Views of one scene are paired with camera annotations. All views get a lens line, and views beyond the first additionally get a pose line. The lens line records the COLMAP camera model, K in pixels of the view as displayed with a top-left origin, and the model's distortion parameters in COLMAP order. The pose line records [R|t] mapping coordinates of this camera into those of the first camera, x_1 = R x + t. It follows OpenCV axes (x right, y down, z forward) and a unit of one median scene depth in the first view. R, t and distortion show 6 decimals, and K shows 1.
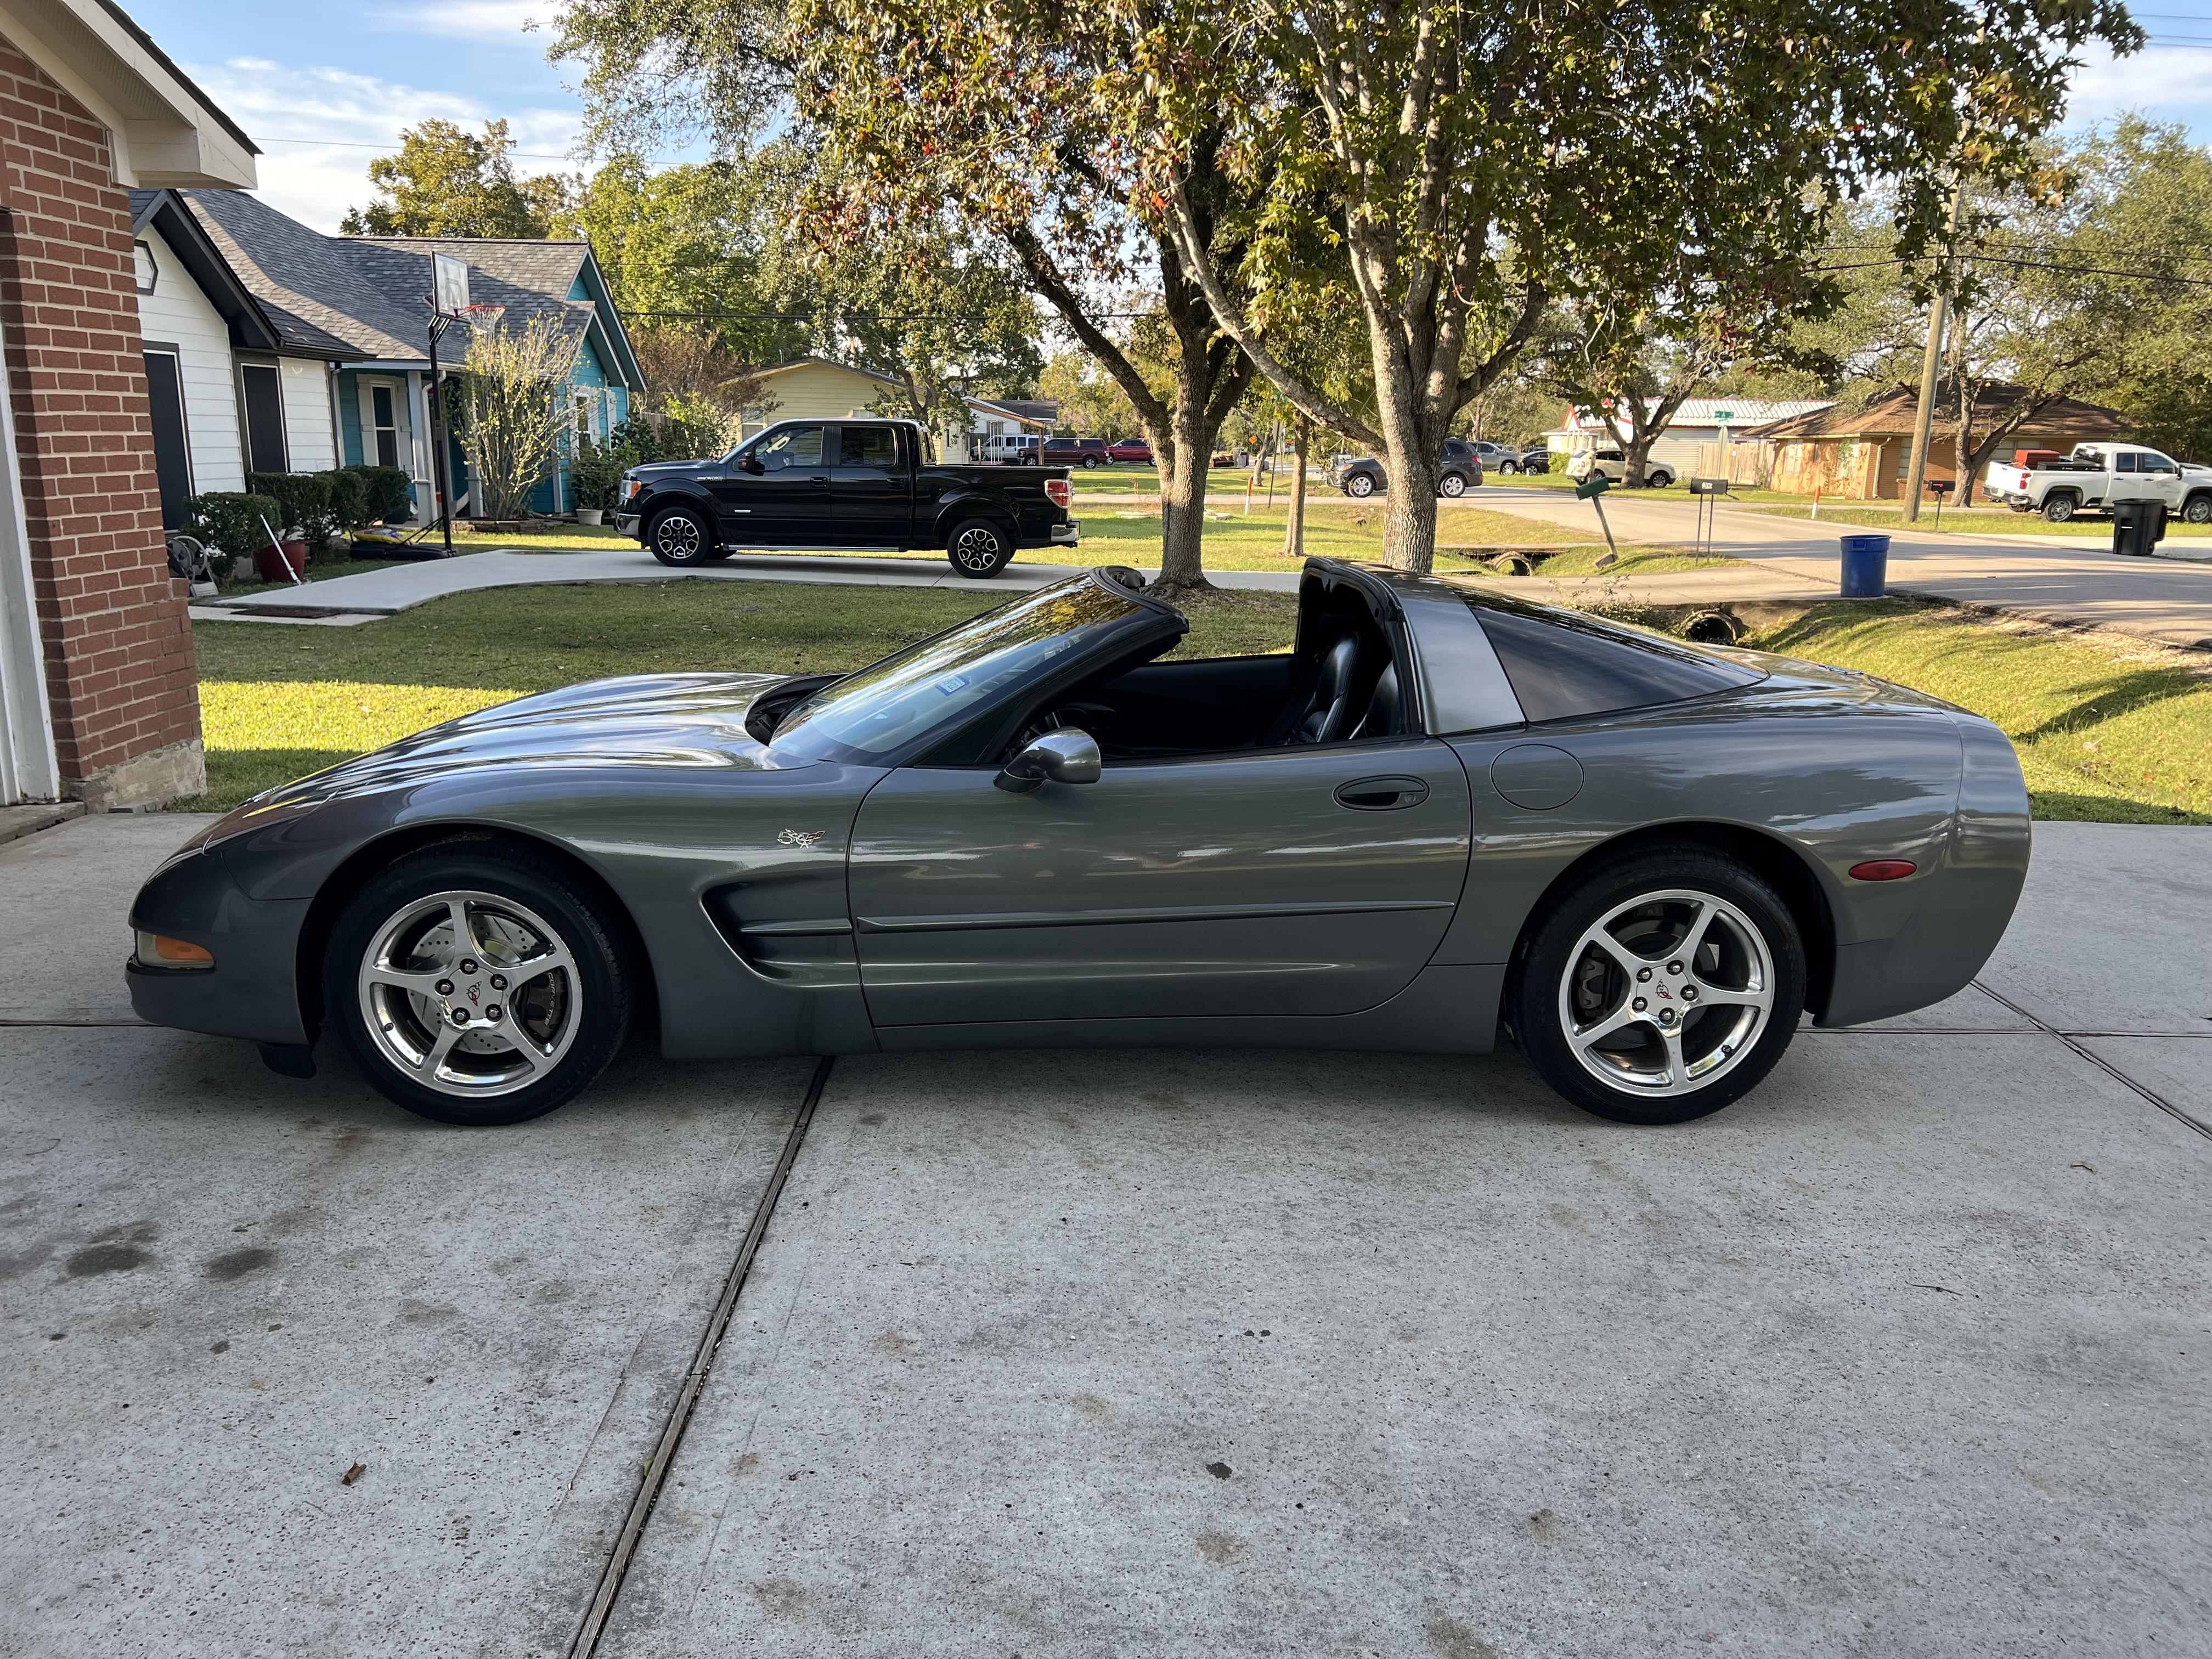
lens RADIAL K [[1660.2, 0, 1114.6], [0, 1660.2, 831.6], [0, 0, 1]] dist [0.053390, -0.058549]
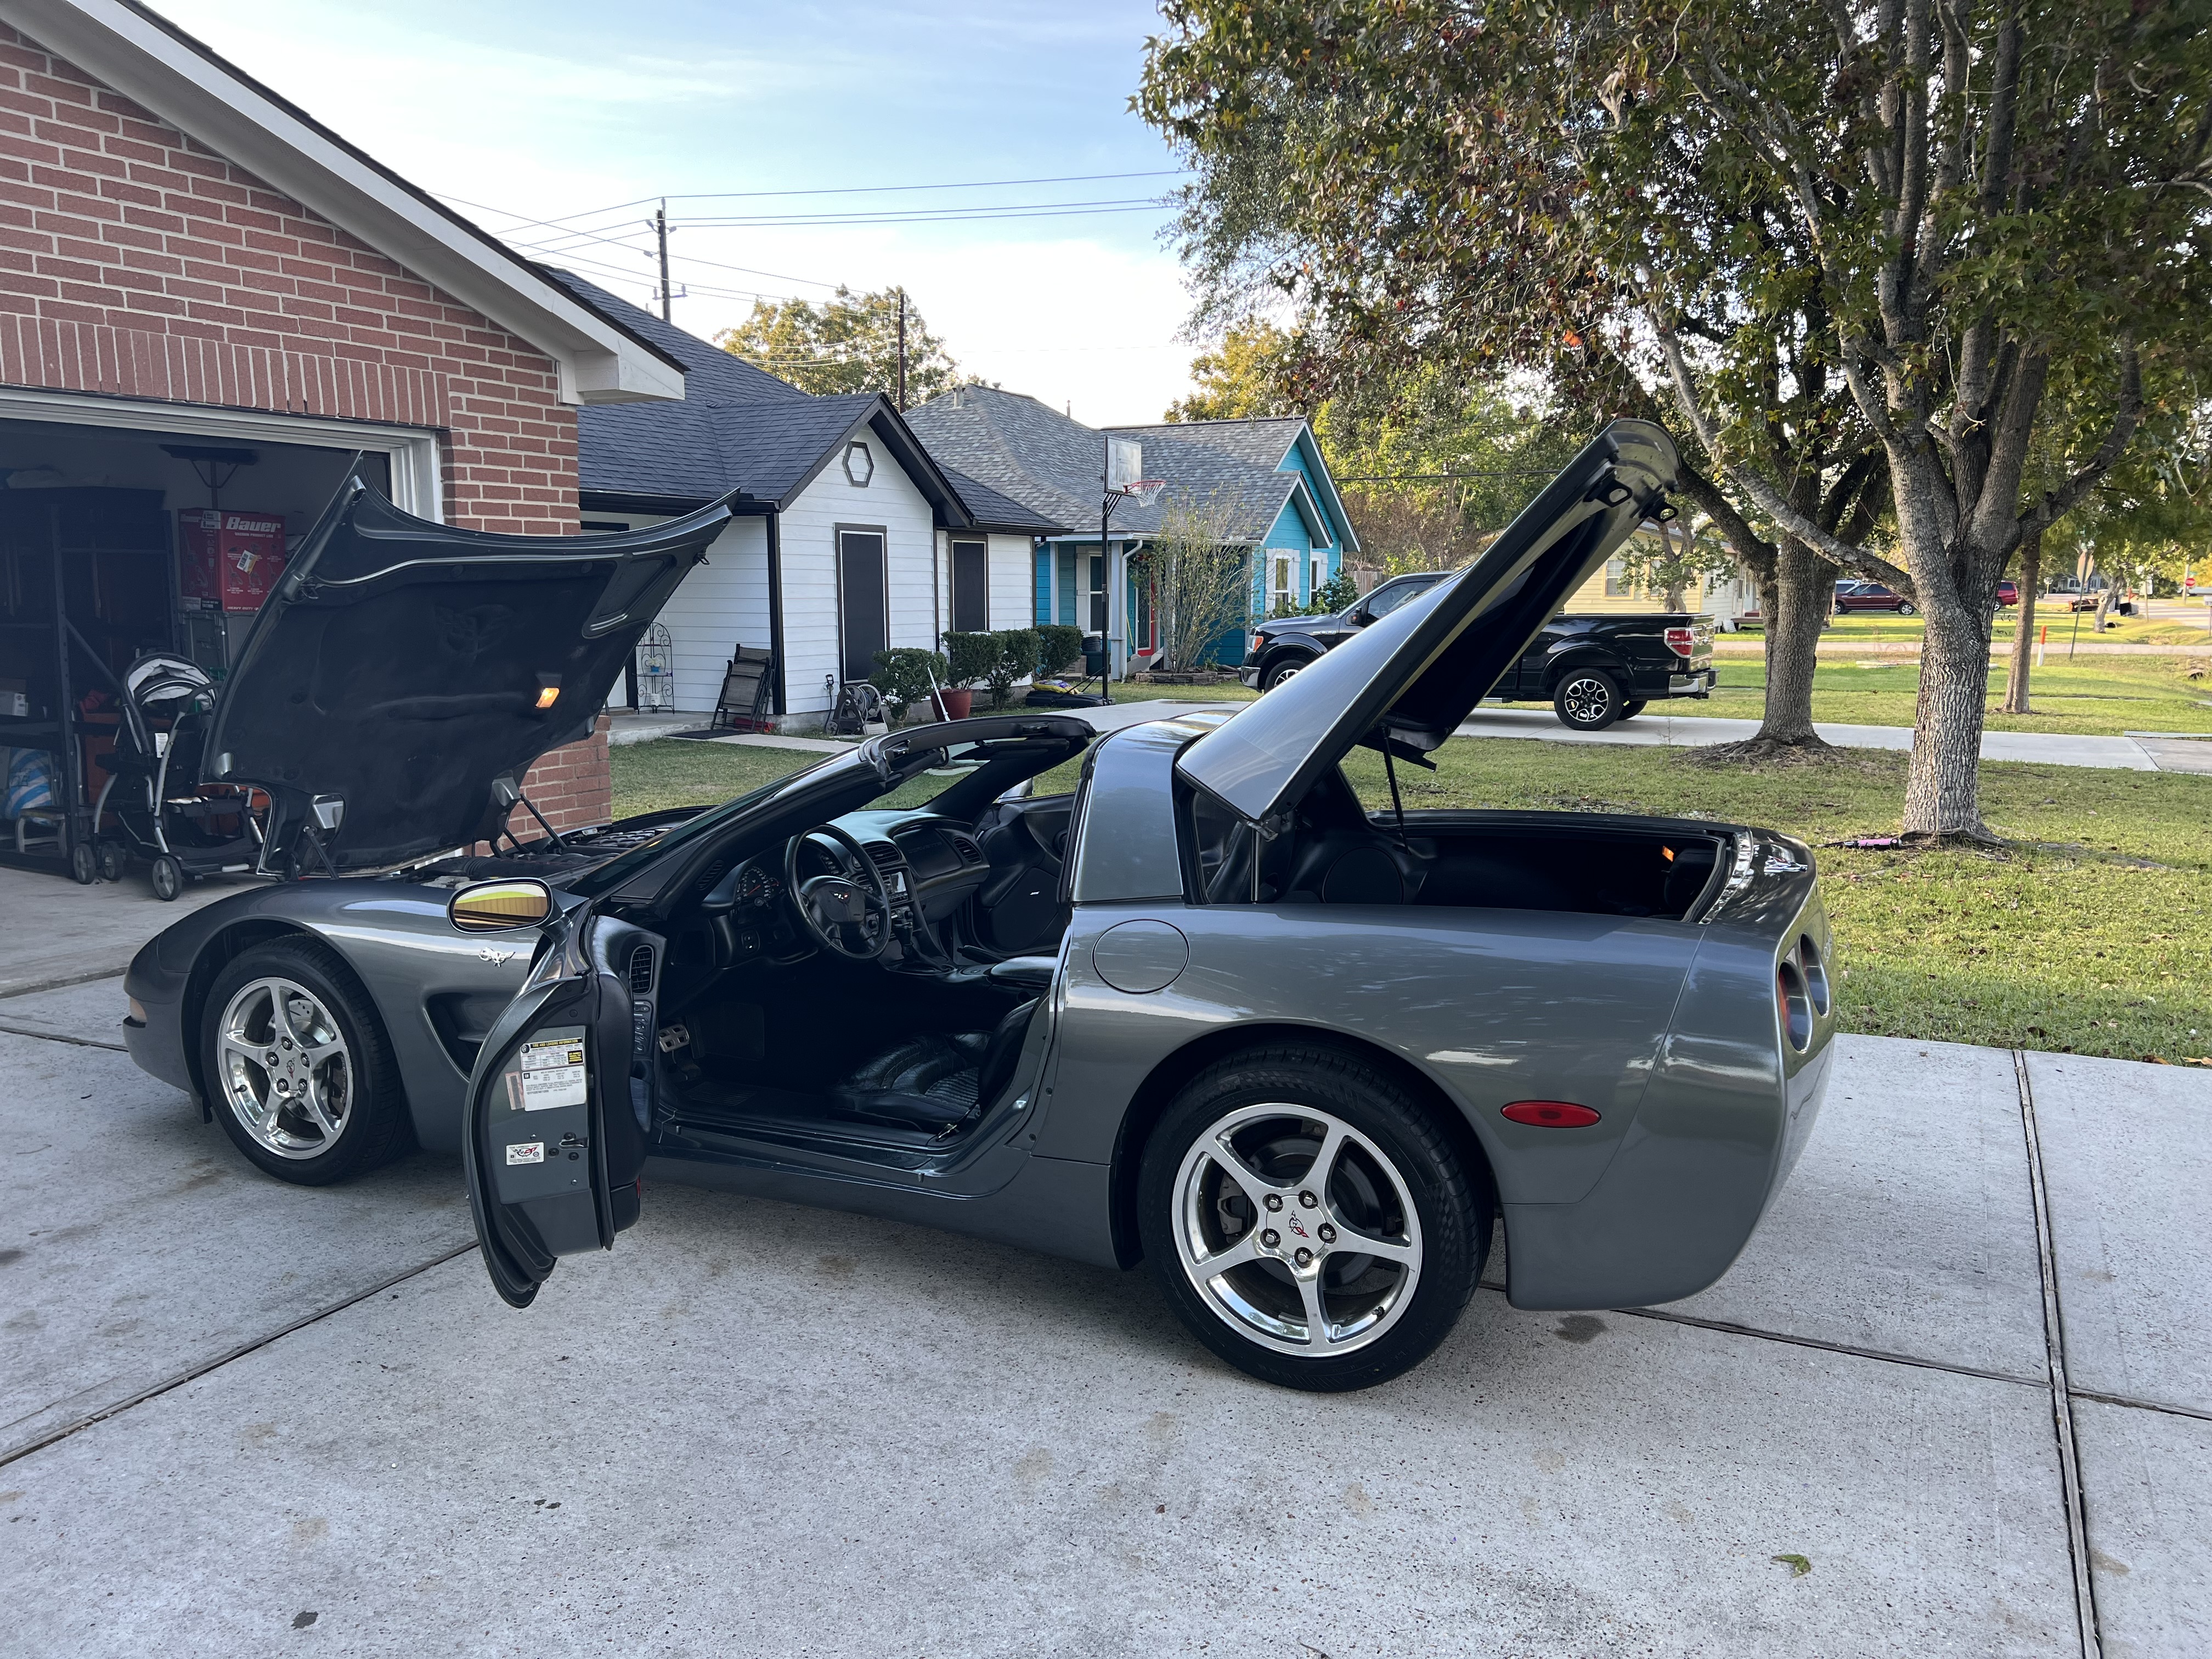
lens RADIAL K [[1660.2, 0, 1109.2], [0, 1660.2, 834.0], [0, 0, 1]] dist [0.053390, -0.058549]
pose [[0.888084, 0.048830, -0.457081, 0.607949], [-0.088879, 0.993819, -0.066518, -0.035361], [0.451008, 0.099699, 0.886934, 0.195027]]
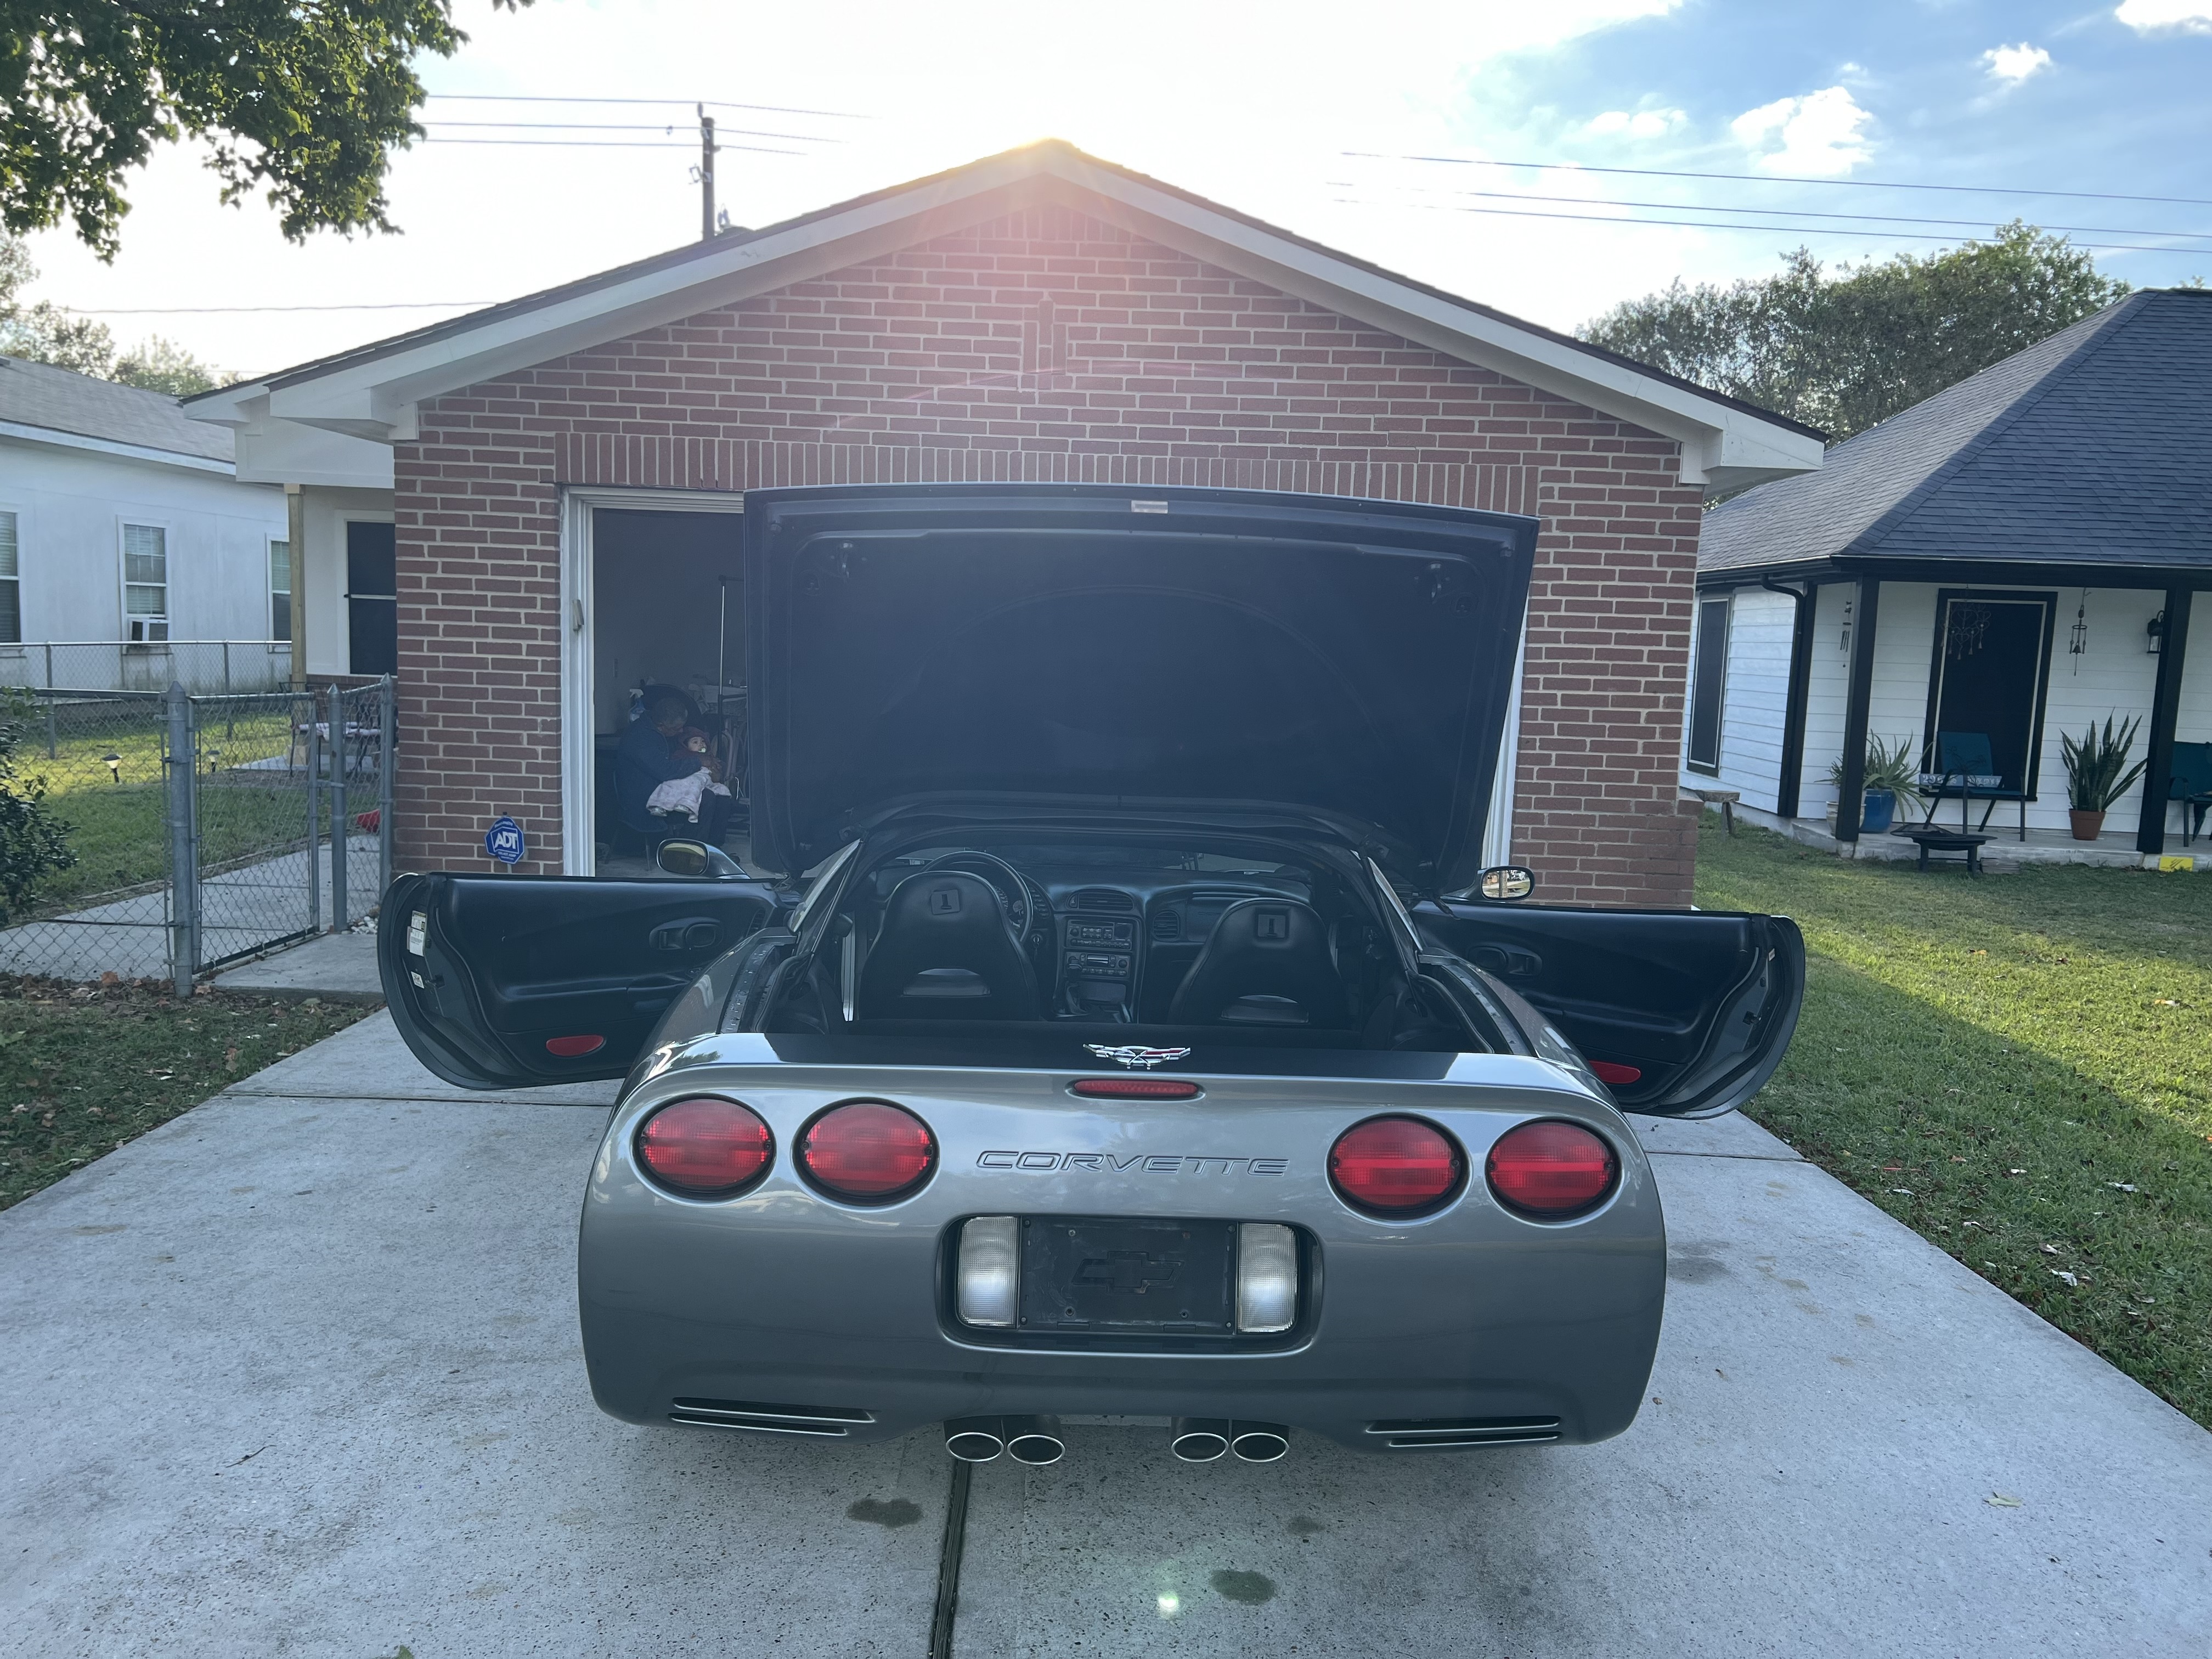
lens RADIAL K [[1660.2, 0, 1095.0], [0, 1660.2, 831.0], [0, 0, 1]] dist [0.053390, -0.058549]
pose [[-0.042145, 0.099122, -0.994182, 1.179317], [-0.266189, 0.957986, 0.106797, -0.269312], [0.962999, 0.269142, -0.013989, 1.156884]]
